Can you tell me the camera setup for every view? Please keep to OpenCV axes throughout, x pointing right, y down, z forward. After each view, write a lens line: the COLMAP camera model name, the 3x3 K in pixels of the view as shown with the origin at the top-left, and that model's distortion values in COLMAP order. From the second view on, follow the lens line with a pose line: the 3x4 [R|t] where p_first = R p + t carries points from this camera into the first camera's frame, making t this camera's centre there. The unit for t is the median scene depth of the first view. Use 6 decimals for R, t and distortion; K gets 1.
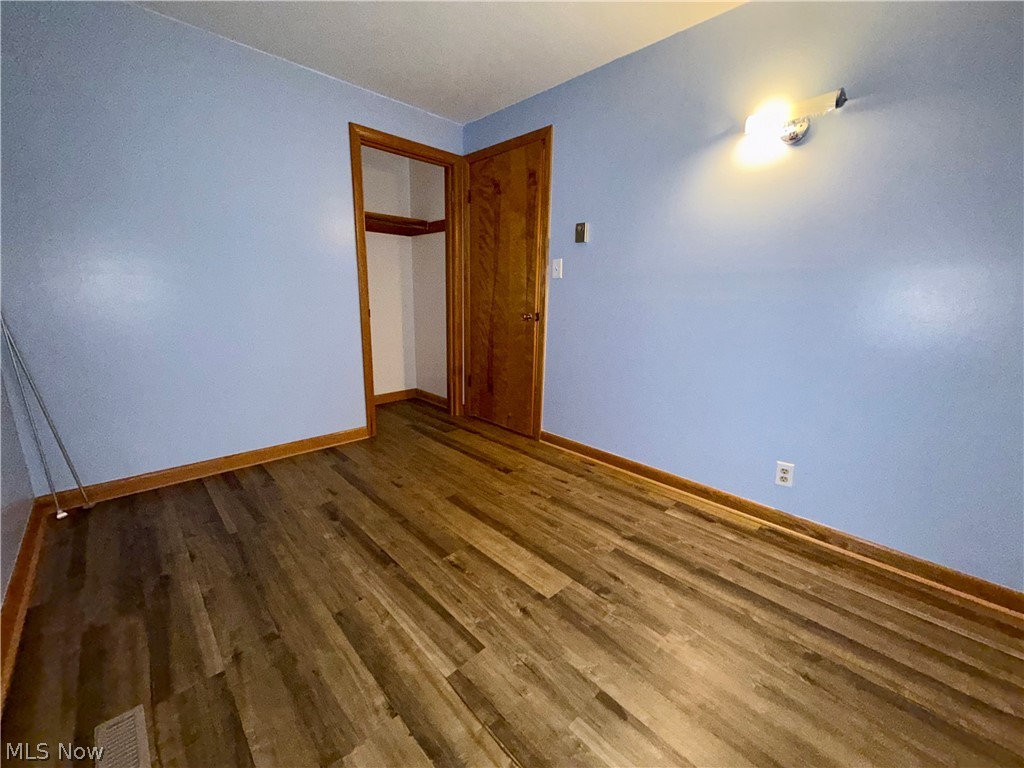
lens RADIAL K [[407.7, 0, 509.0], [0, 407.7, 384.5], [0, 0, 1]] dist [0.000025, 0.000148]
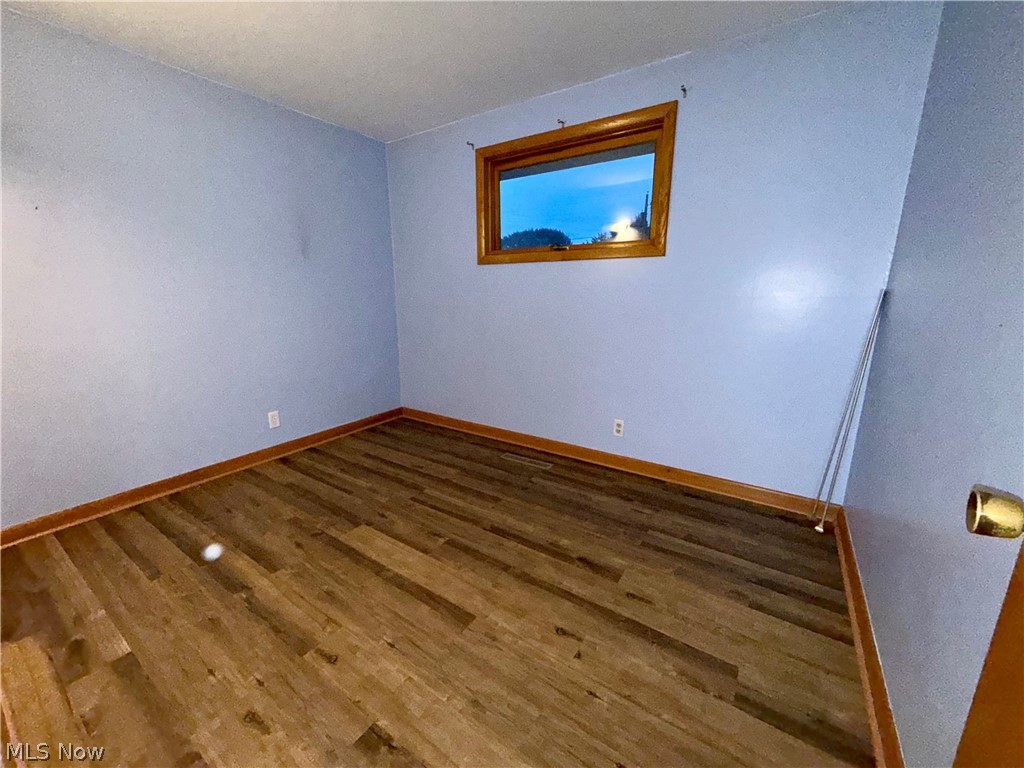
lens RADIAL K [[407.7, 0, 509.0], [0, 407.7, 384.5], [0, 0, 1]] dist [0.000025, 0.000148]
pose [[-0.978009, 0.030514, -0.206320, -0.093712], [-0.063008, 0.899789, 0.431752, -0.427825], [0.198819, 0.435257, -0.878079, 1.669125]]
